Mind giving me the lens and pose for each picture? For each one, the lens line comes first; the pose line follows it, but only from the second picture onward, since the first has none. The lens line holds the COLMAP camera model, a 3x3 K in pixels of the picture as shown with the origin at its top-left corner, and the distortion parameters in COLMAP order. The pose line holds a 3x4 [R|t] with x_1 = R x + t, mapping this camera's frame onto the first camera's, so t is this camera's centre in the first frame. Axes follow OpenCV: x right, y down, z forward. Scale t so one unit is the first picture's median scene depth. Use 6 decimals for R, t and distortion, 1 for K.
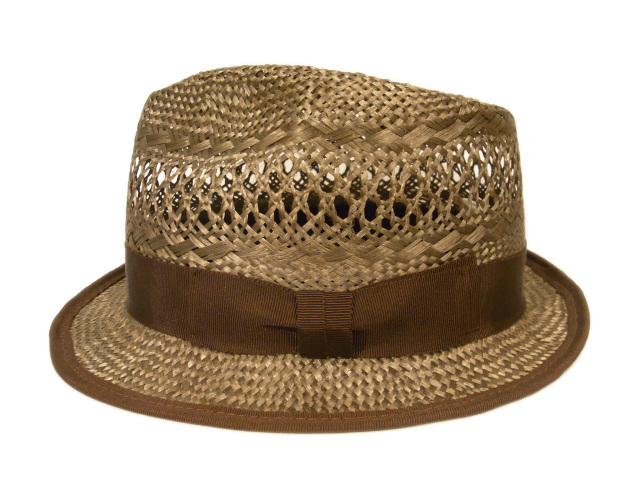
lens RADIAL K [[599.3, 0, 320.0], [0, 599.3, 240.0], [0, 0, 1]] dist [-0.041829, 0.000434]
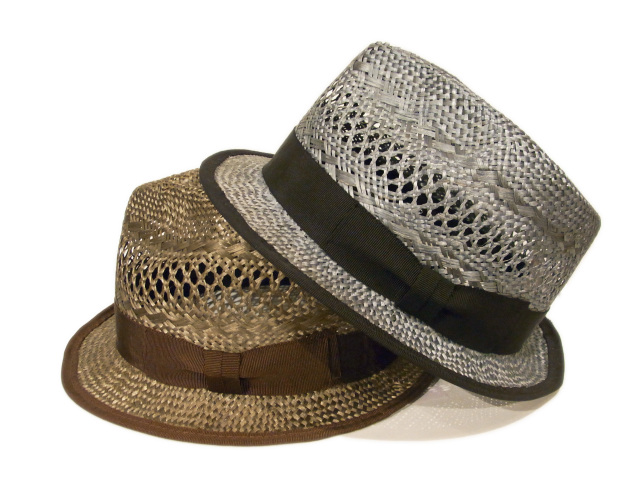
lens RADIAL K [[599.3, 0, 320.0], [0, 599.3, 240.0], [0, 0, 1]] dist [-0.041829, 0.000434]
pose [[0.991705, 0.042576, -0.121279, 0.398054], [-0.034536, 0.997112, 0.067640, -0.289681], [0.123809, -0.062891, 0.990311, -0.421383]]
